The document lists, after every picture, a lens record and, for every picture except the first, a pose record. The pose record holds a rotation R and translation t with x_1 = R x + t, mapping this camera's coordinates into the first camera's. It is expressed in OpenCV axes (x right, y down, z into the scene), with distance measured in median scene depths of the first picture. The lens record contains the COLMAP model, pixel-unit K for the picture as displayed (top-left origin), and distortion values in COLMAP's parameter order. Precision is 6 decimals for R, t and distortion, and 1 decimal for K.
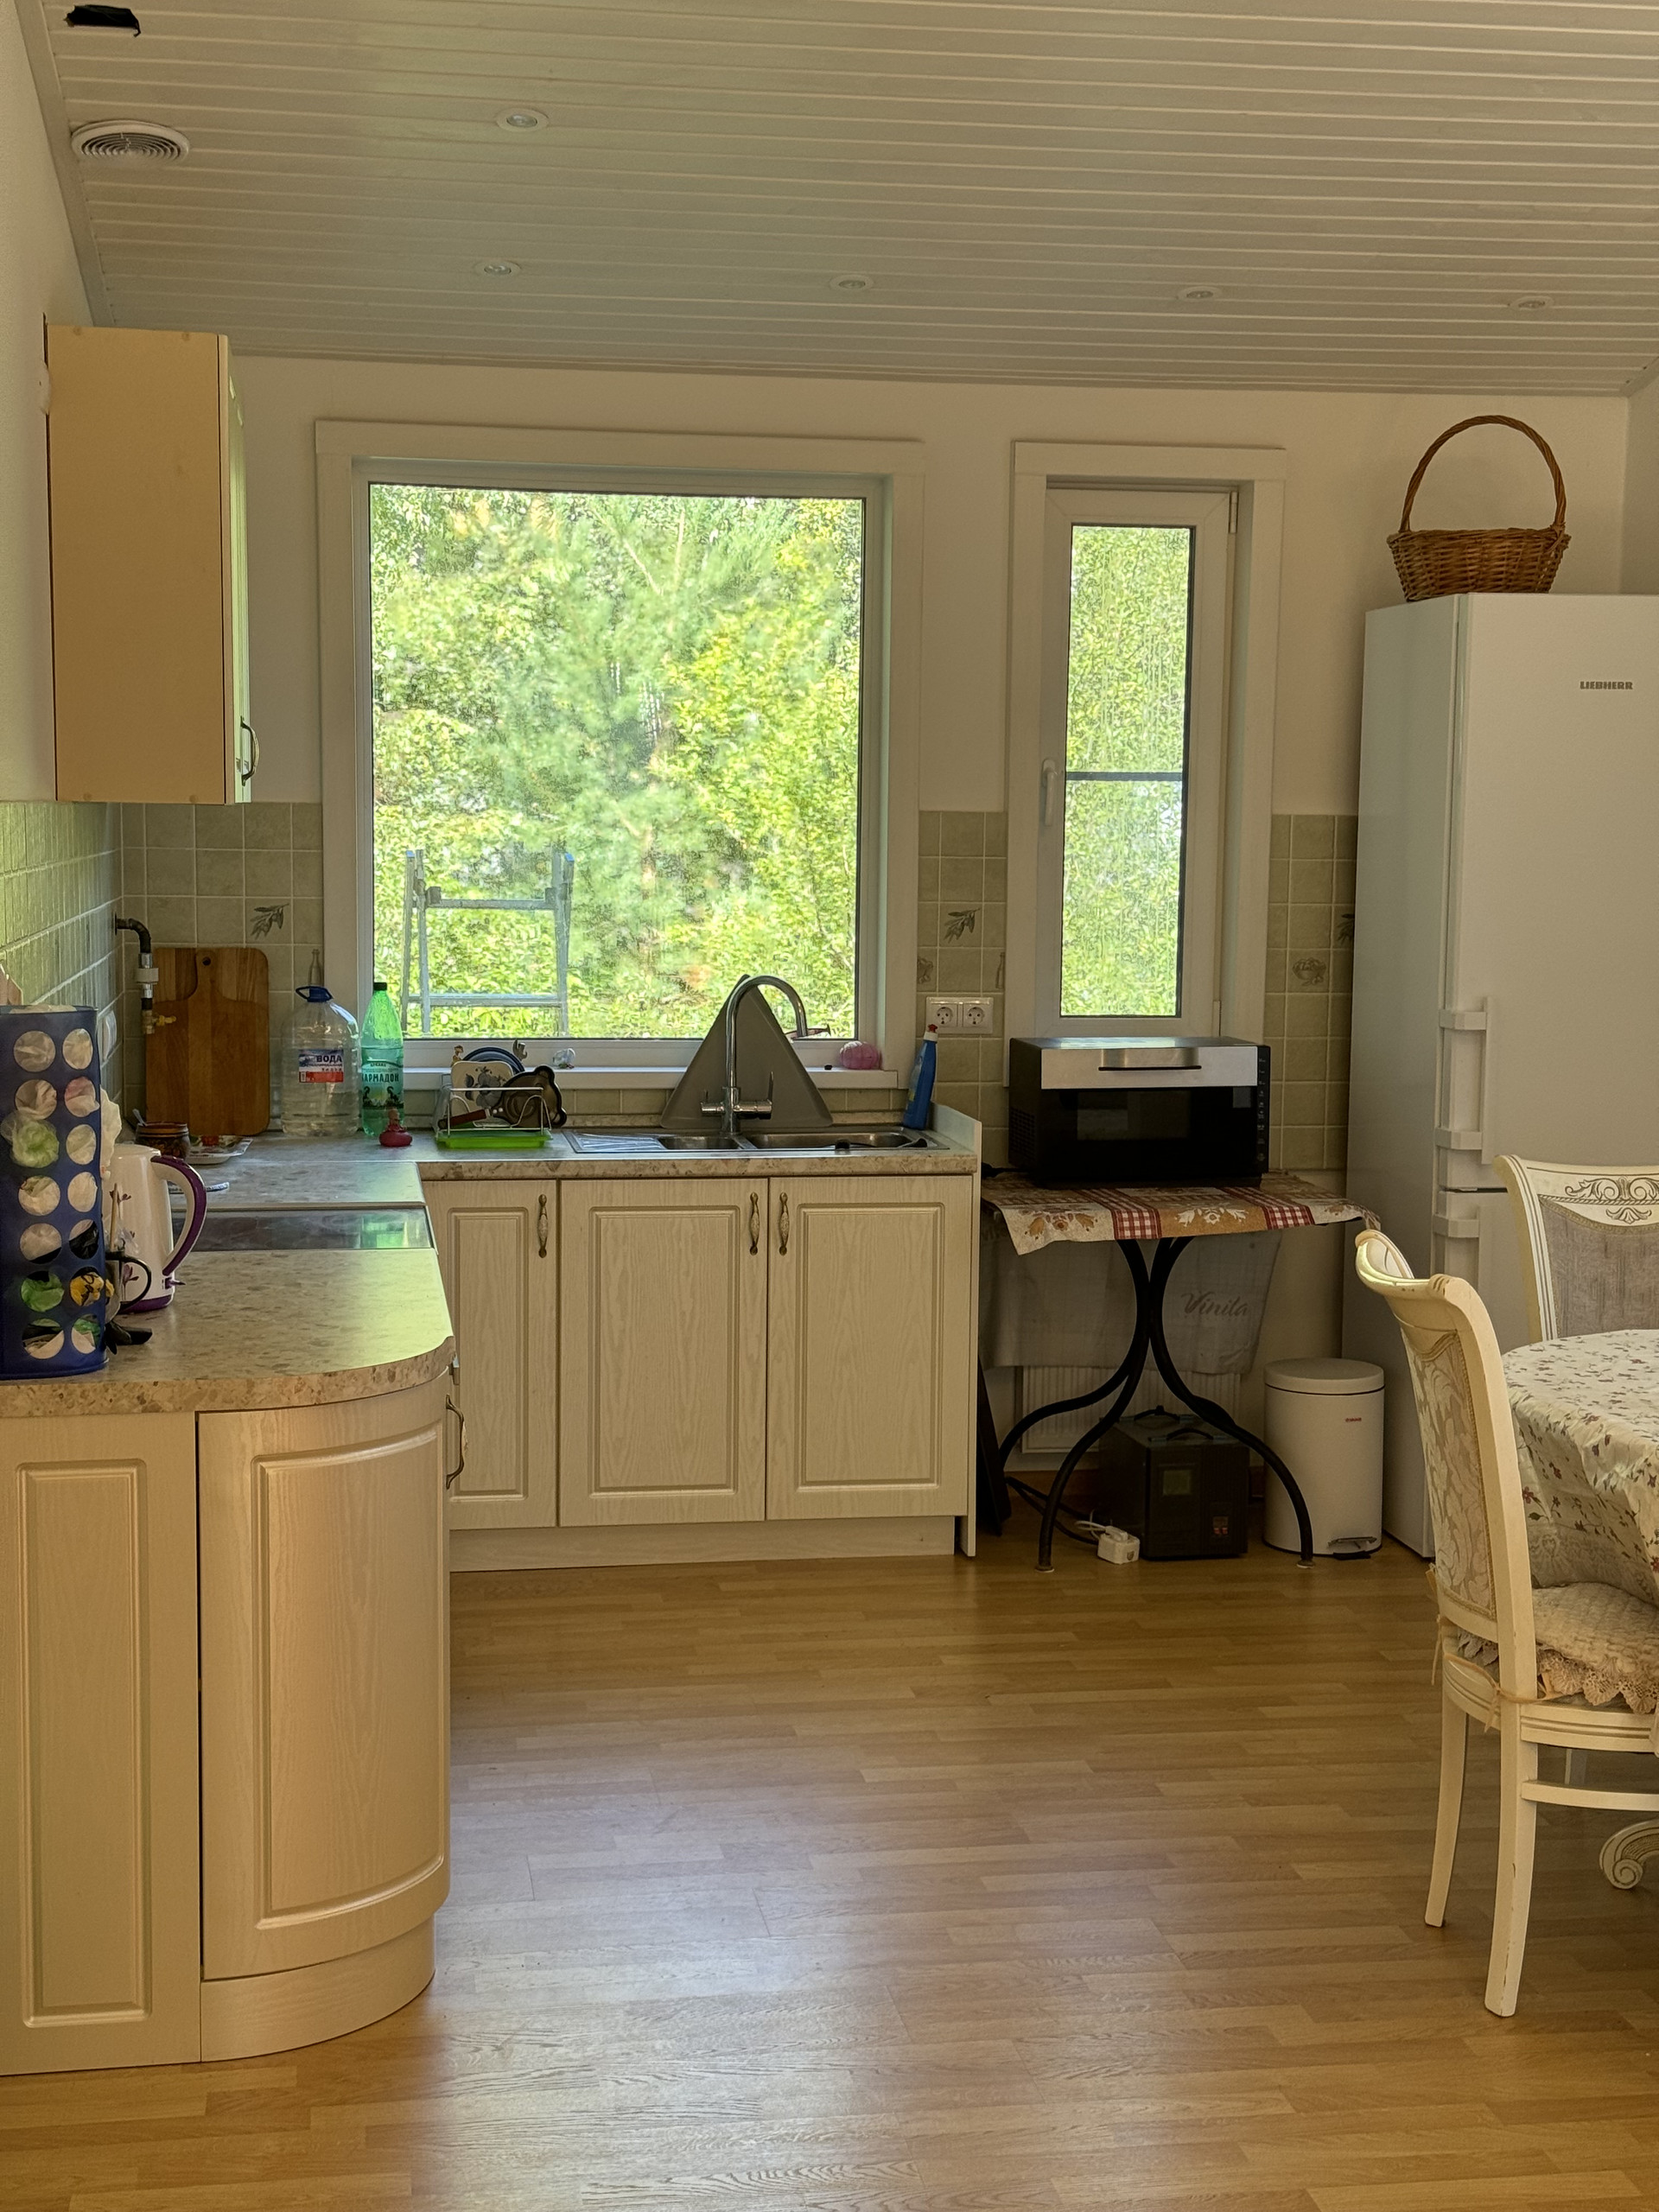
lens RADIAL K [[3059.1, 0, 834.0], [0, 3059.1, 1133.1], [0, 0, 1]] dist [0.132514, -0.095911]
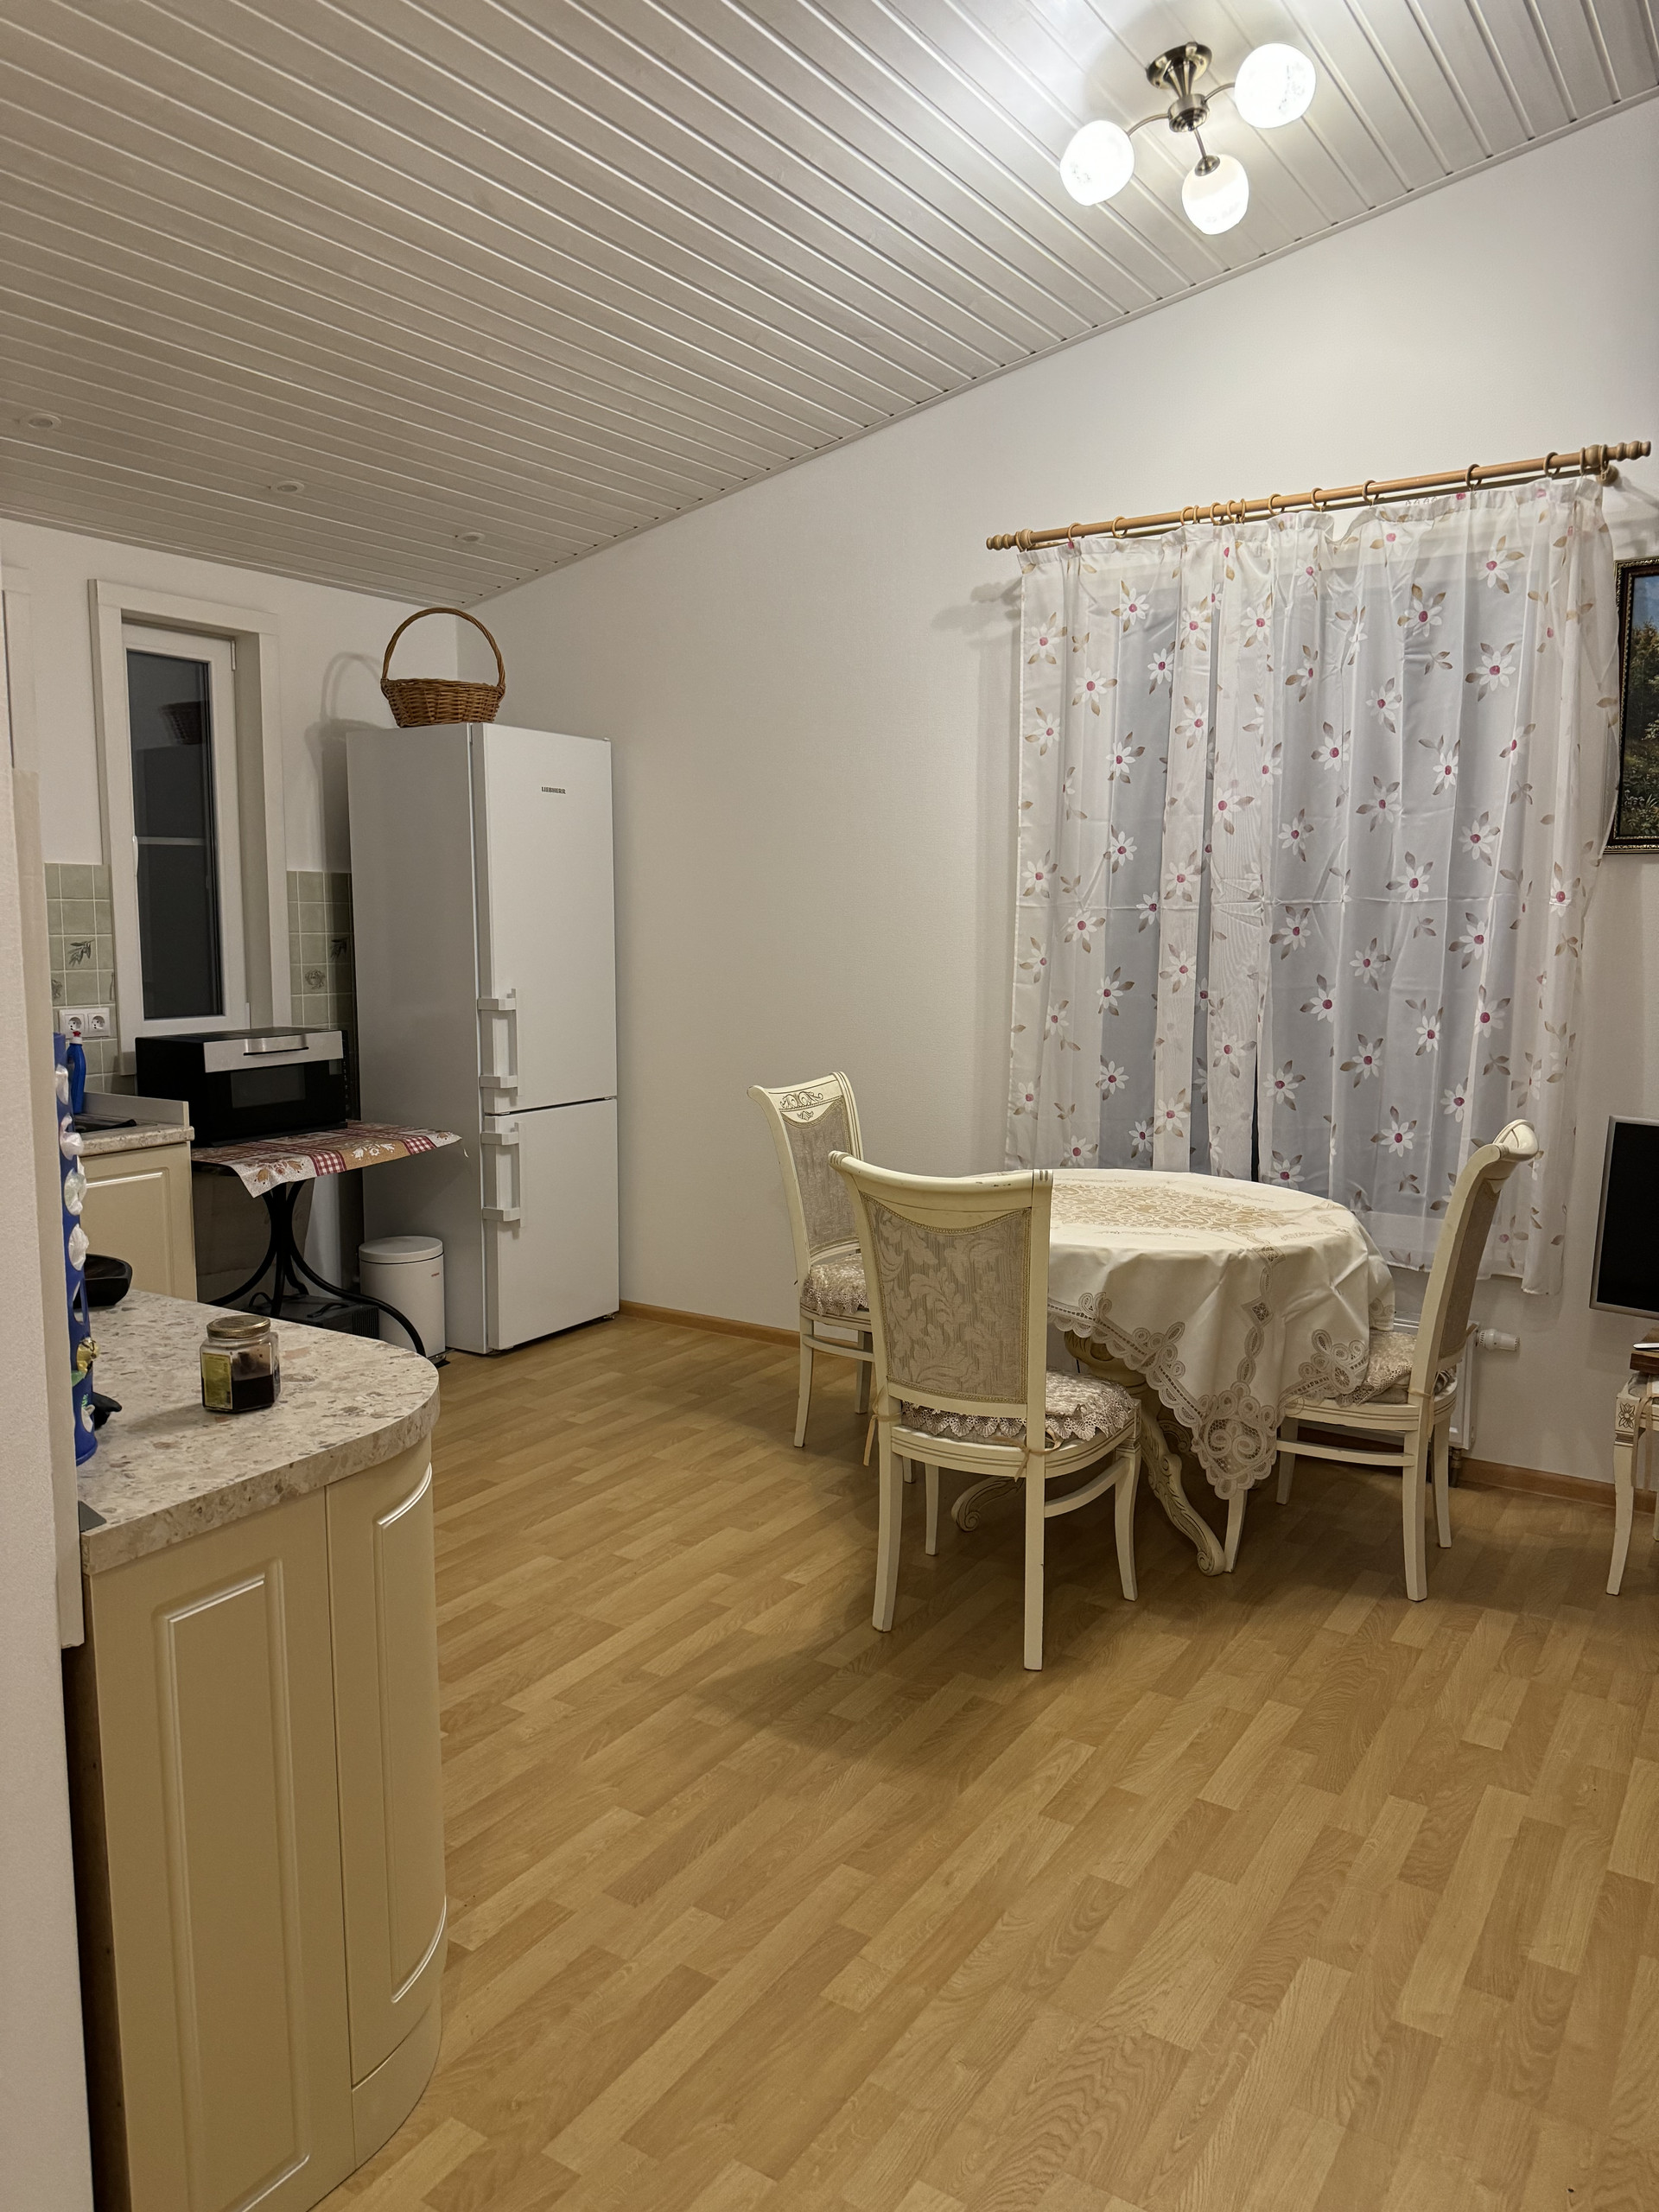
lens RADIAL K [[1548.1, 0, 829.5], [0, 1548.1, 1106.0], [0, 0, 1]] dist [0.055401, -0.055169]
pose [[0.672083, -0.101364, 0.733505, -0.252166], [0.083696, 0.994637, 0.060763, -0.018859], [-0.735731, 0.020554, 0.676962, 0.347233]]
